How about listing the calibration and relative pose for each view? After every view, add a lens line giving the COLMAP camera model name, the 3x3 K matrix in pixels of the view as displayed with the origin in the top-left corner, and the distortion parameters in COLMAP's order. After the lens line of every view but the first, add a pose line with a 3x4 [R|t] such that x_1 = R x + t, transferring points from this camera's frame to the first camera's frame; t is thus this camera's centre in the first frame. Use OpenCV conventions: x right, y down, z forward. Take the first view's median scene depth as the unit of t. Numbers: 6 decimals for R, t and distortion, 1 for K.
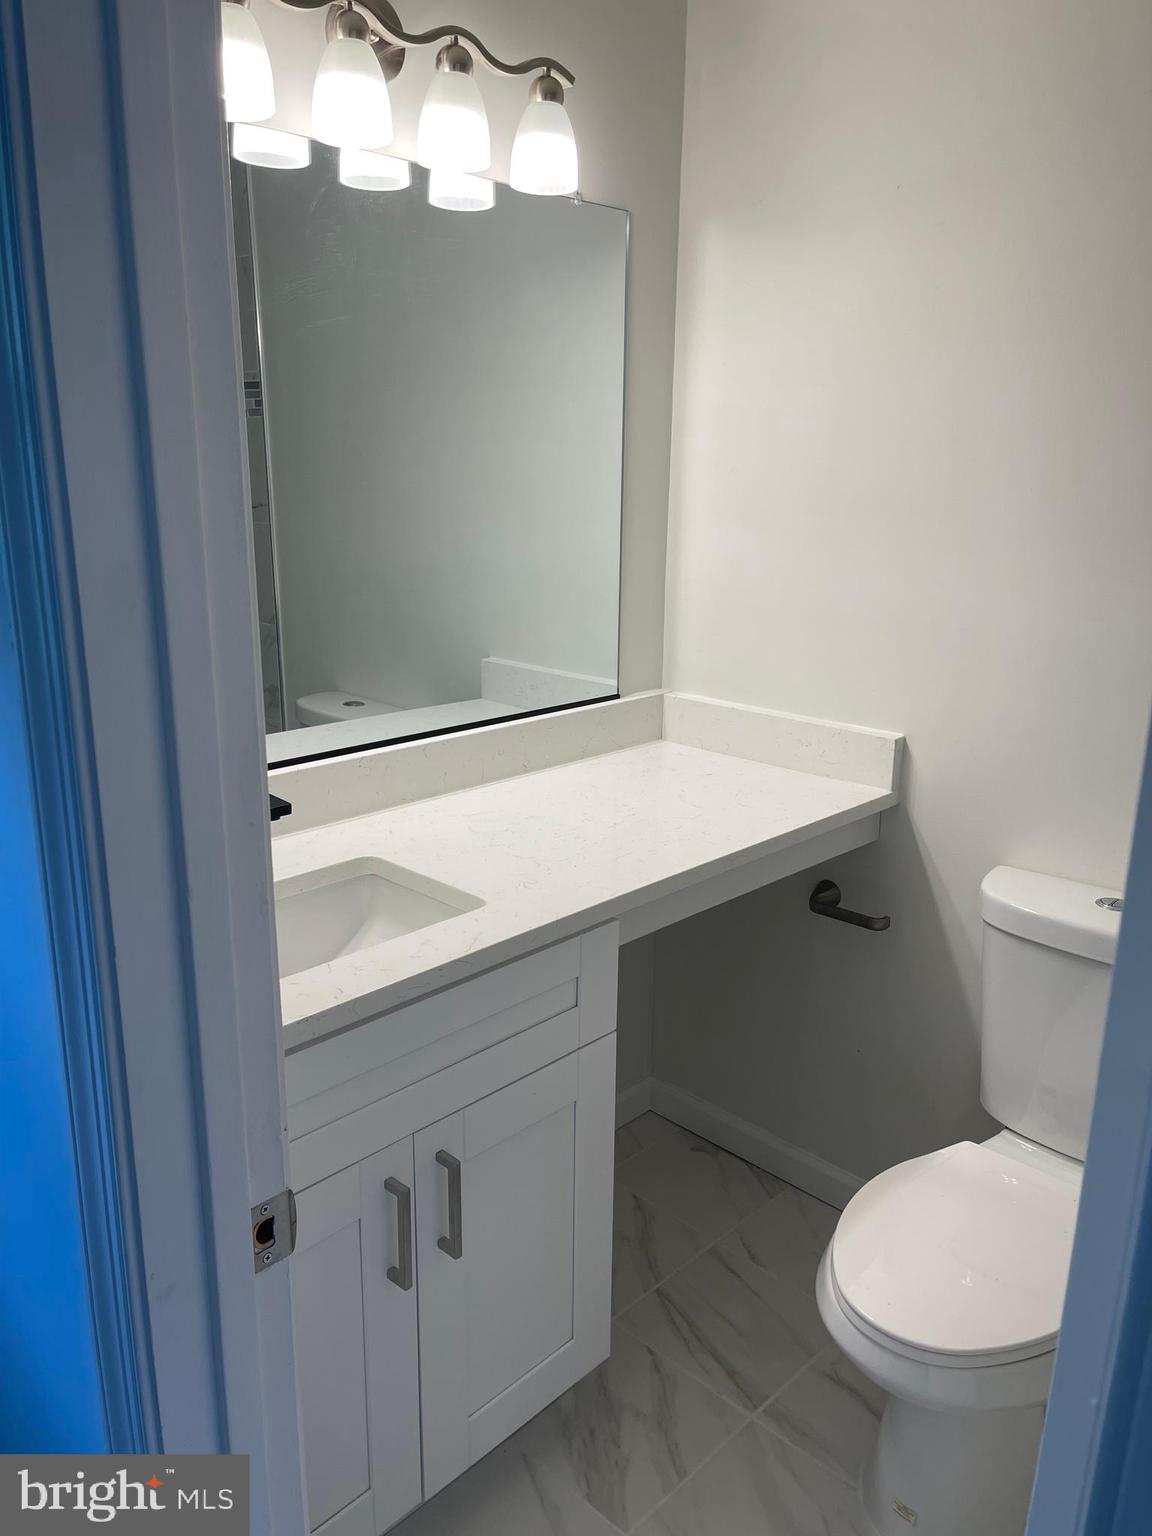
lens RADIAL K [[1176.5, 0, 576.0], [0, 1176.5, 768.0], [0, 0, 1]] dist [0.095941, -0.127206]
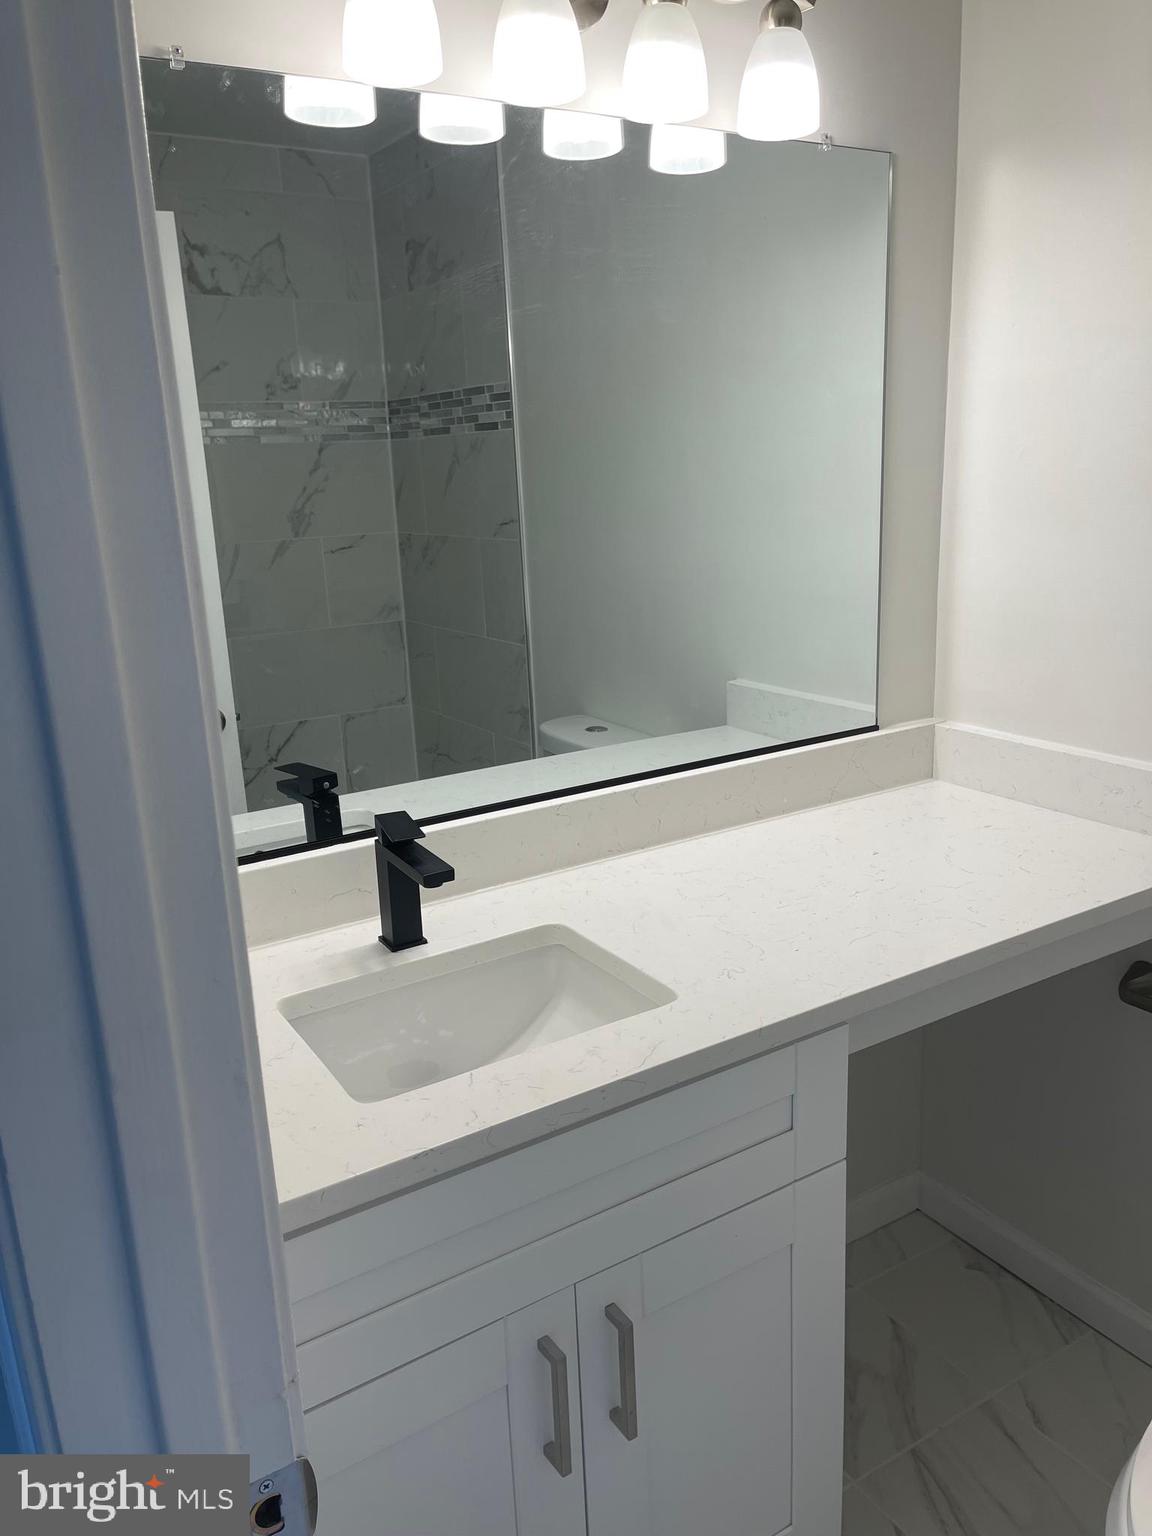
lens RADIAL K [[1176.5, 0, 576.0], [0, 1176.5, 768.0], [0, 0, 1]] dist [0.095941, -0.127206]
pose [[0.968867, 0.010792, -0.247346, 0.045468], [-0.012017, 0.999922, -0.003442, -0.032396], [0.247290, 0.006307, 0.968921, 0.144893]]
